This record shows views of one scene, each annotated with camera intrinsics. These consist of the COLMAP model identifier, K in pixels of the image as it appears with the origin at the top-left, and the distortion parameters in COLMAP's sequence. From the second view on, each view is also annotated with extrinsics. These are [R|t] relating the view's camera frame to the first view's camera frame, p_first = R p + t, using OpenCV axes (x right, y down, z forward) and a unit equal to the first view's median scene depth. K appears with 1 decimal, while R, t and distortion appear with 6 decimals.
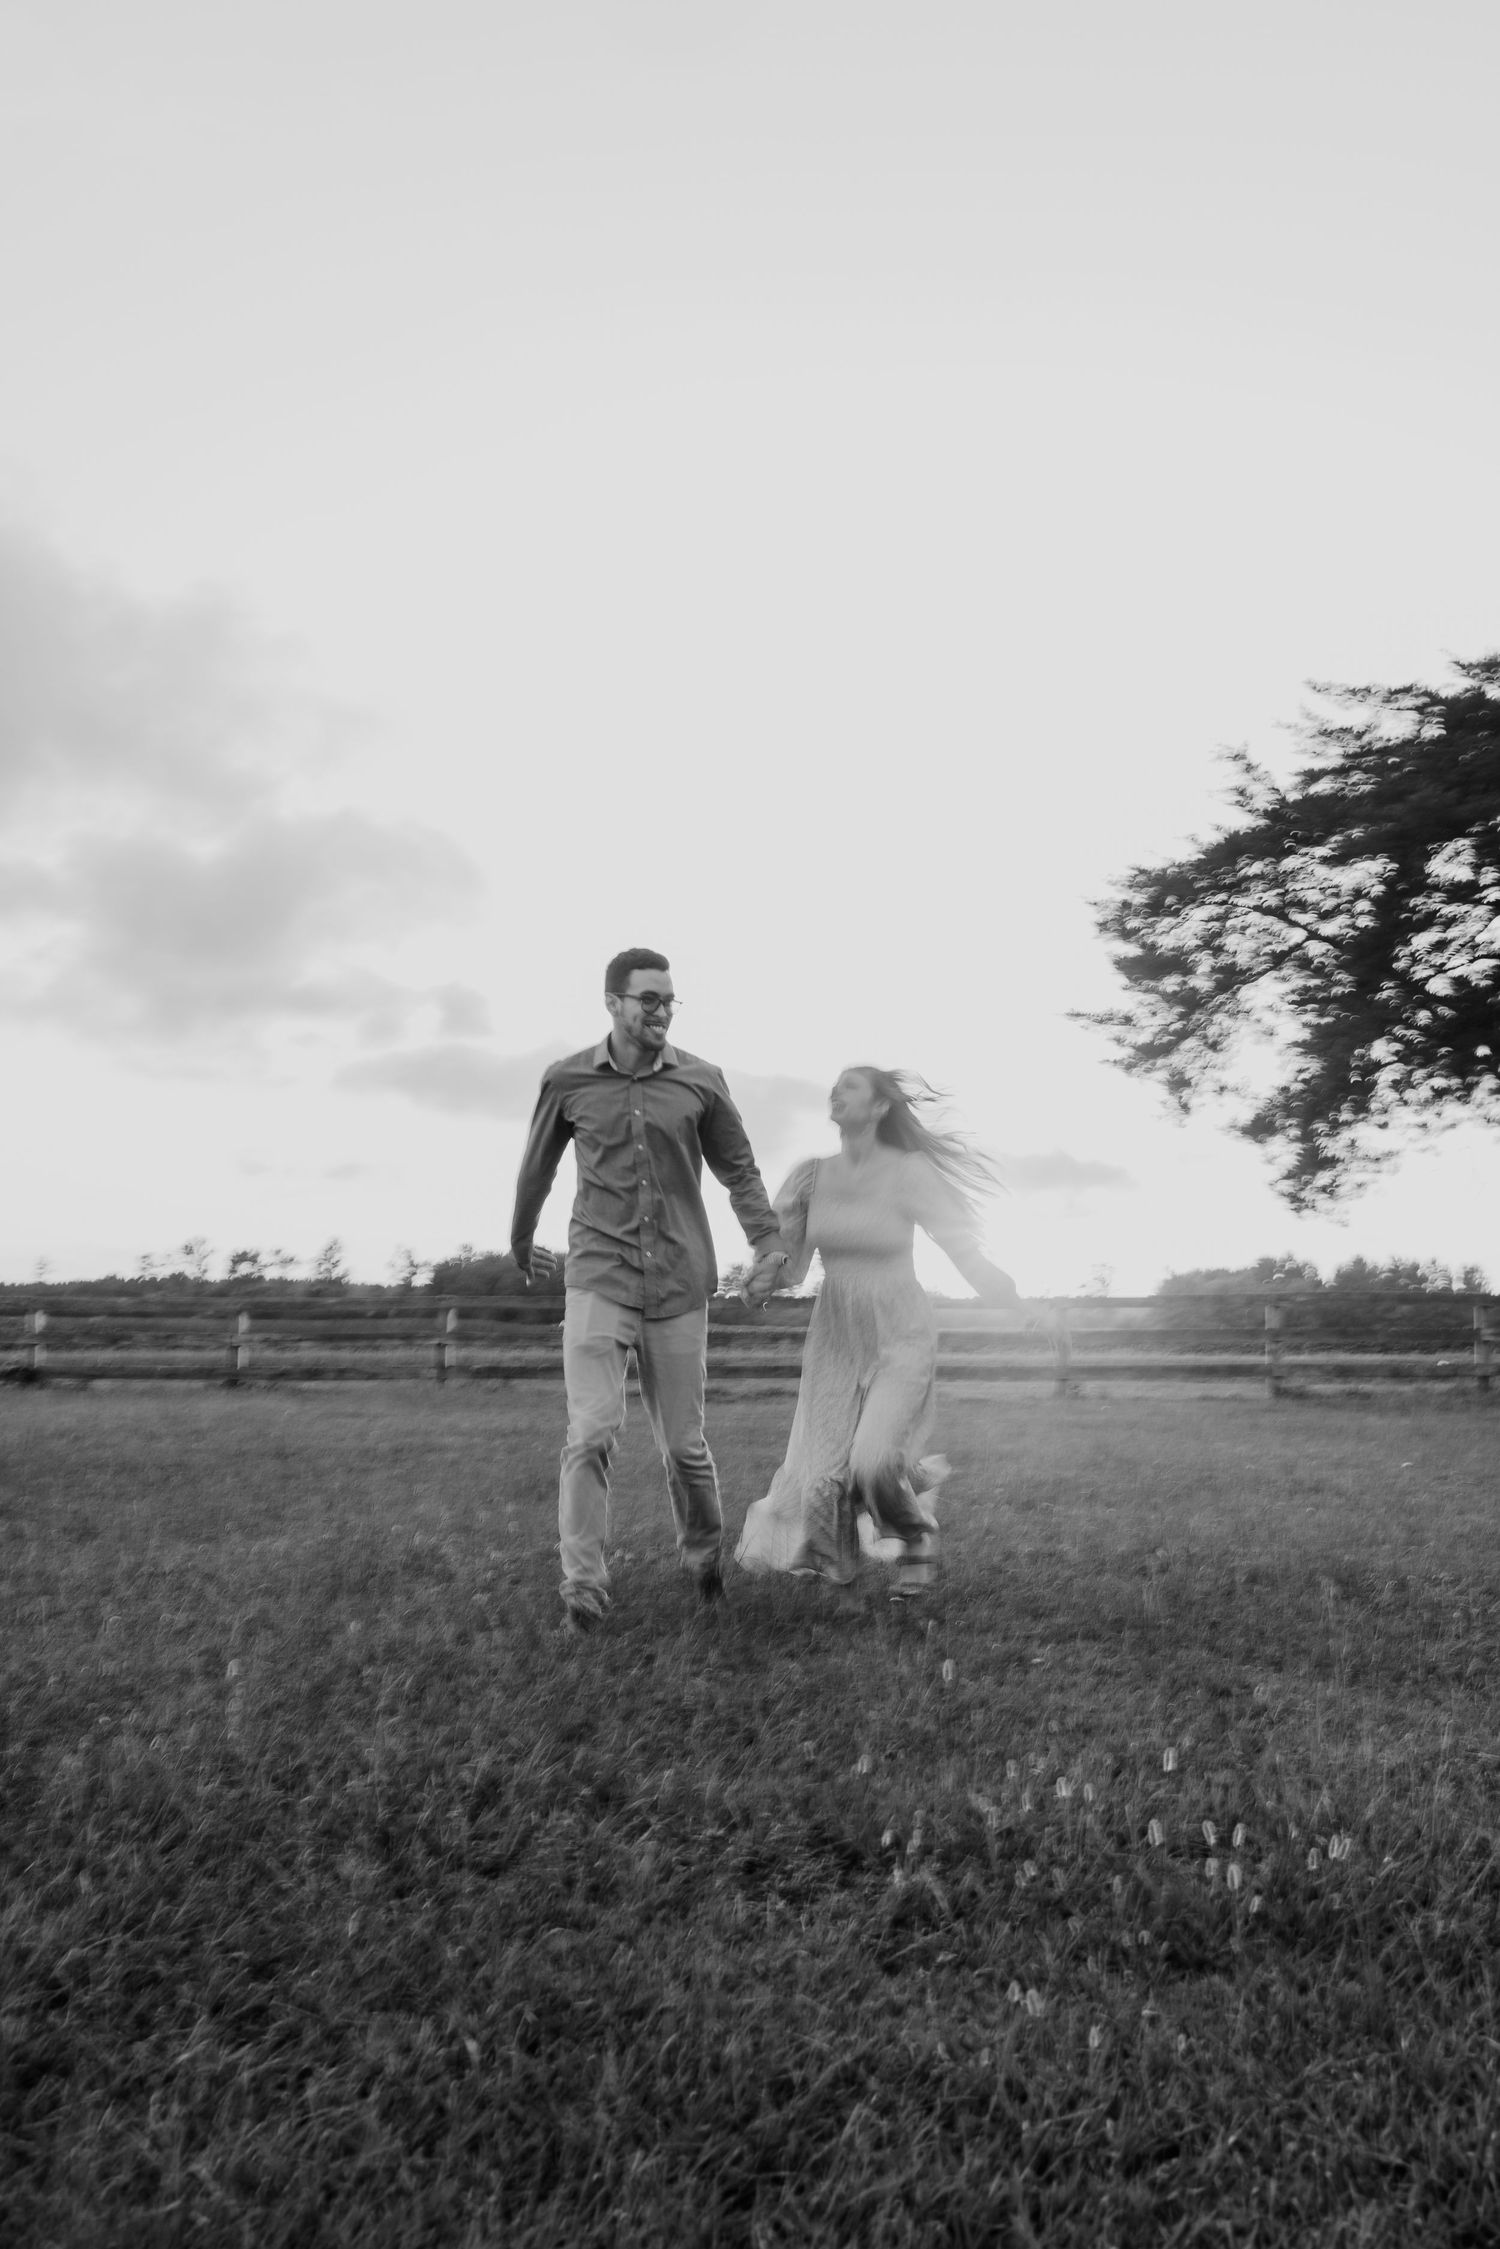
lens RADIAL K [[2428.7, 0, 793.3], [0, 2428.7, 1124.7], [0, 0, 1]] dist [0.013865, 0.028788]
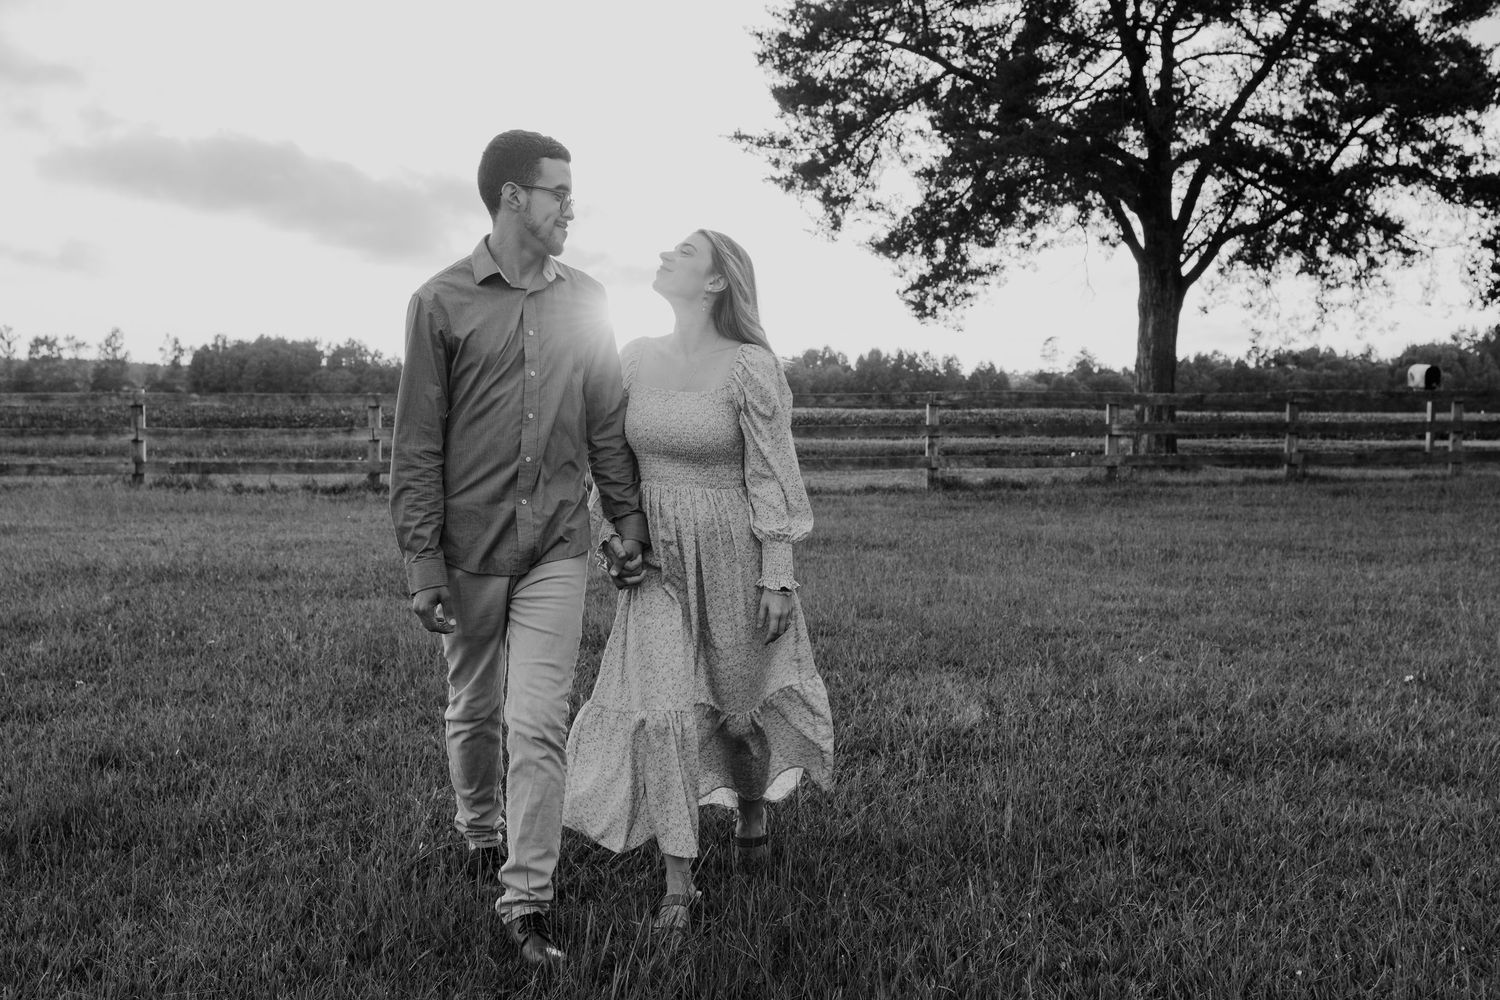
lens RADIAL K [[1619.9, 0, 750.6], [0, 1619.9, 556.3], [0, 0, 1]] dist [0.013865, 0.028788]
pose [[0.985122, -0.014163, 0.171270, -0.008639], [-0.017457, 0.983196, 0.181714, 0.008441], [-0.170966, -0.182001, 0.968322, 0.240935]]
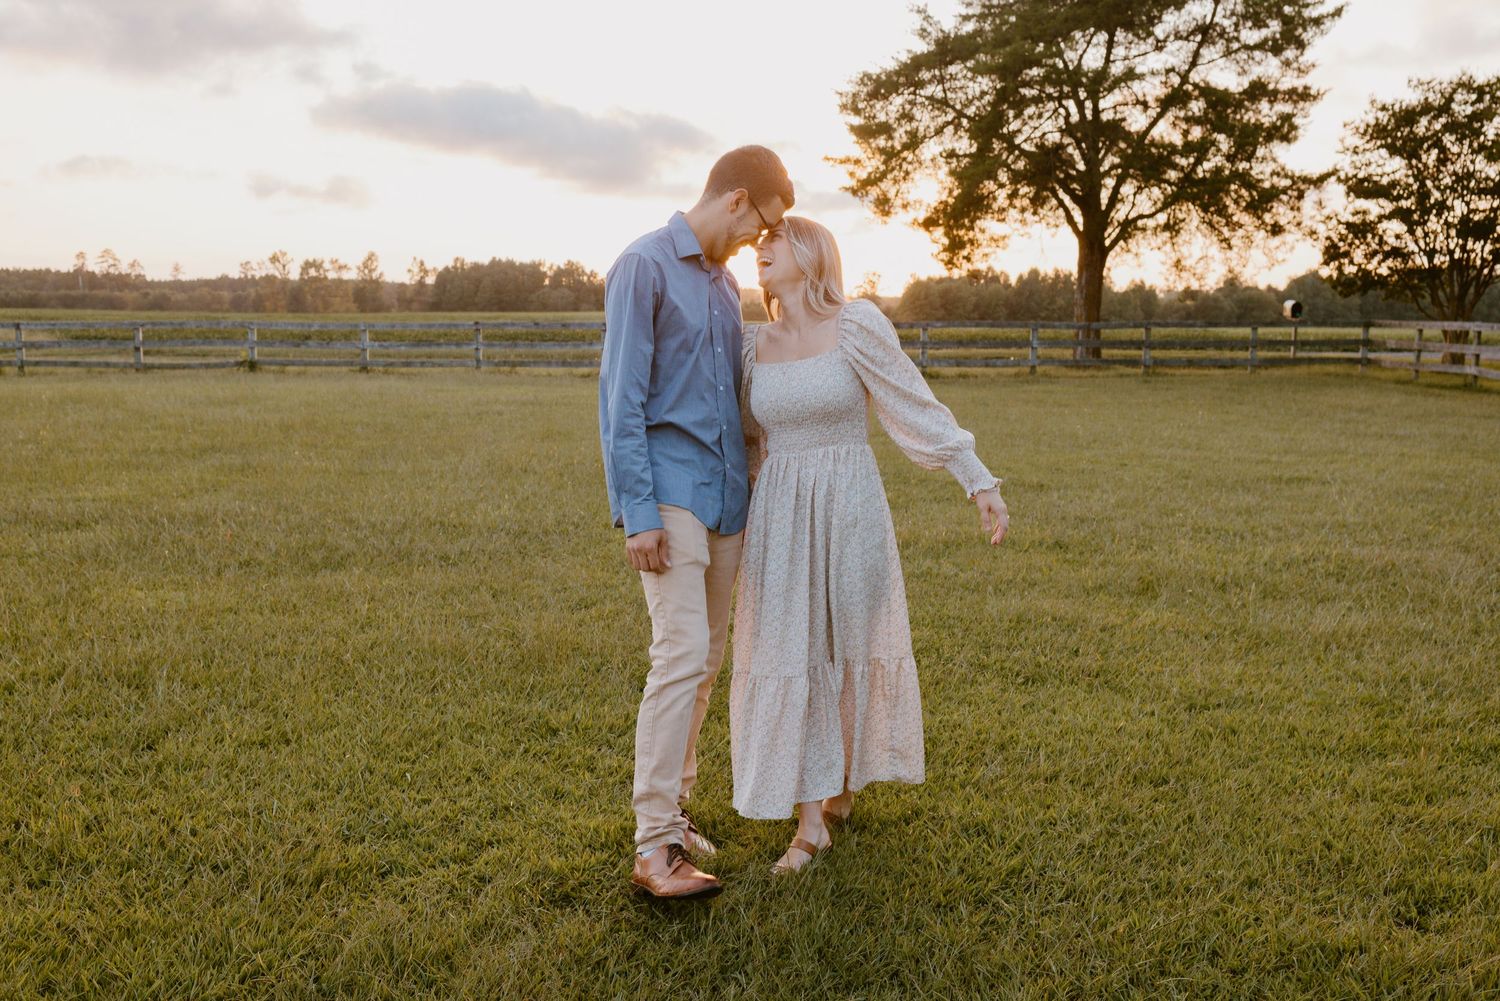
lens RADIAL K [[1664.2, 0, 750.0], [0, 1664.2, 500.5], [0, 0, 1]] dist [0.016324, 0.008576]
pose [[0.999020, -0.002306, 0.044205, 0.005938], [-0.006625, 0.979608, 0.200810, -0.044296], [-0.043767, -0.200906, 0.978632, -0.232872]]
